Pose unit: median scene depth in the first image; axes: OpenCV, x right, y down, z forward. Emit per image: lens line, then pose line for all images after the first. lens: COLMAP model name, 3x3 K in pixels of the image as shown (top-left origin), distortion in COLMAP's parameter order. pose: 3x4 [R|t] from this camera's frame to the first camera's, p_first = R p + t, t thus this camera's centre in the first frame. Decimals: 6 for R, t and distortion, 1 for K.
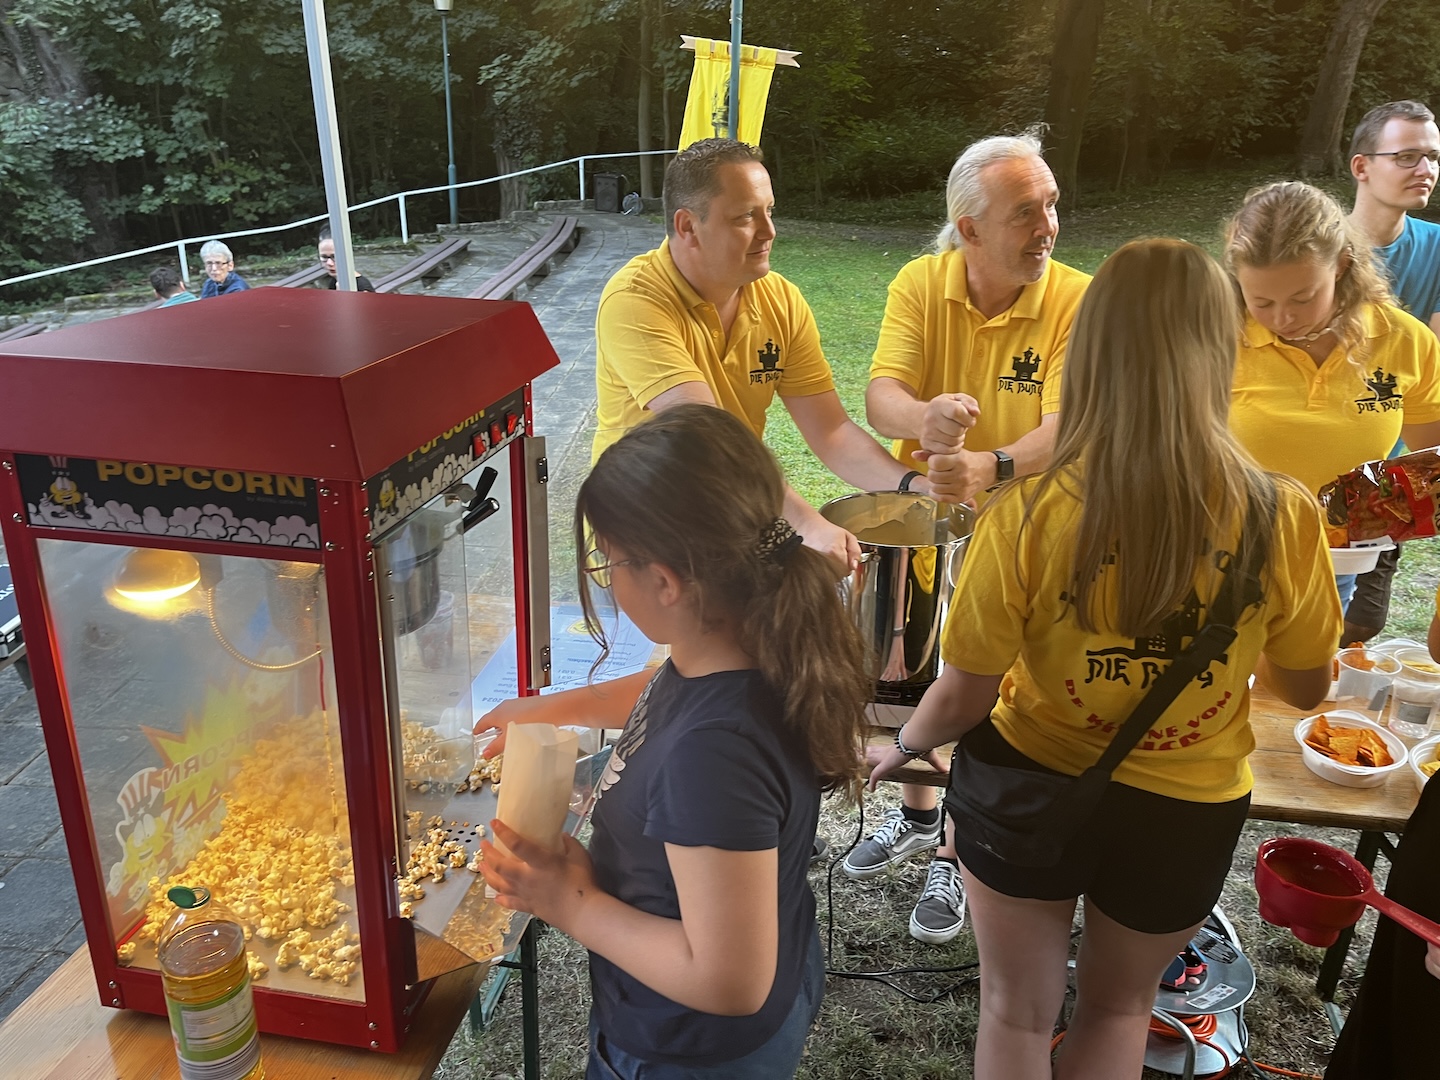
lens RADIAL K [[1073.8, 0, 722.8], [0, 1073.8, 541.9], [0, 0, 1]] dist [0.054182, -0.093994]
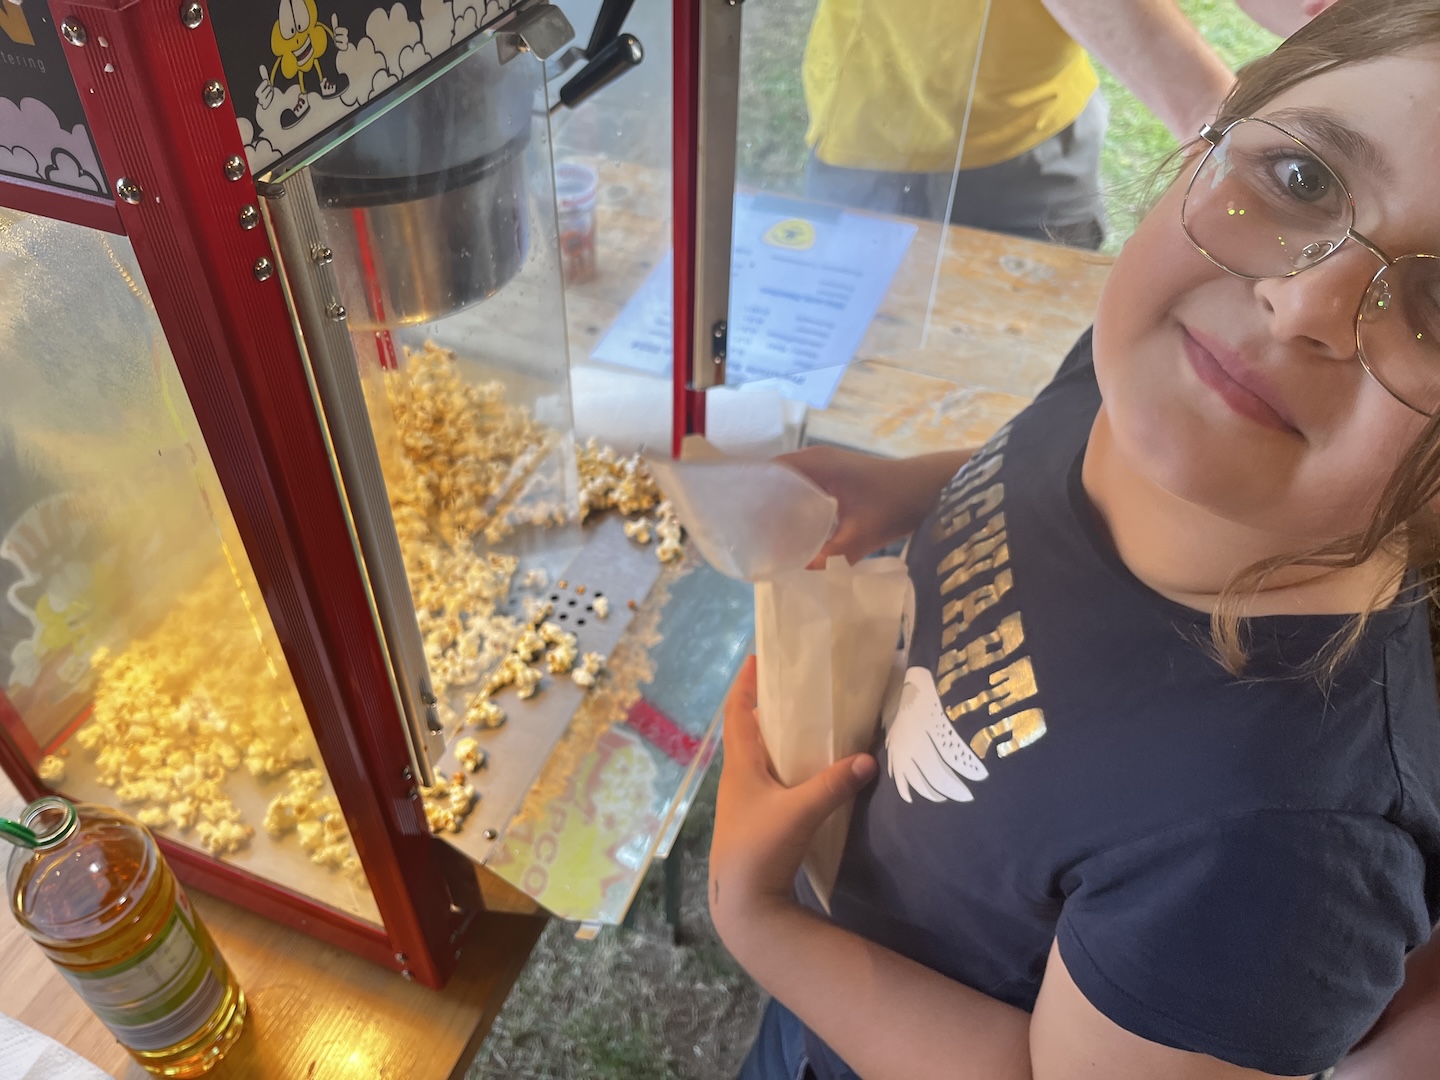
lens RADIAL K [[1071.6, 0, 720.0], [0, 1071.6, 540.0], [0, 0, 1]] dist [0.053424, -0.102581]
pose [[0.979604, 0.138953, -0.145145, -0.078022], [-0.067338, 0.907597, 0.414406, -0.041750], [0.189316, -0.396181, 0.898443, 0.521736]]
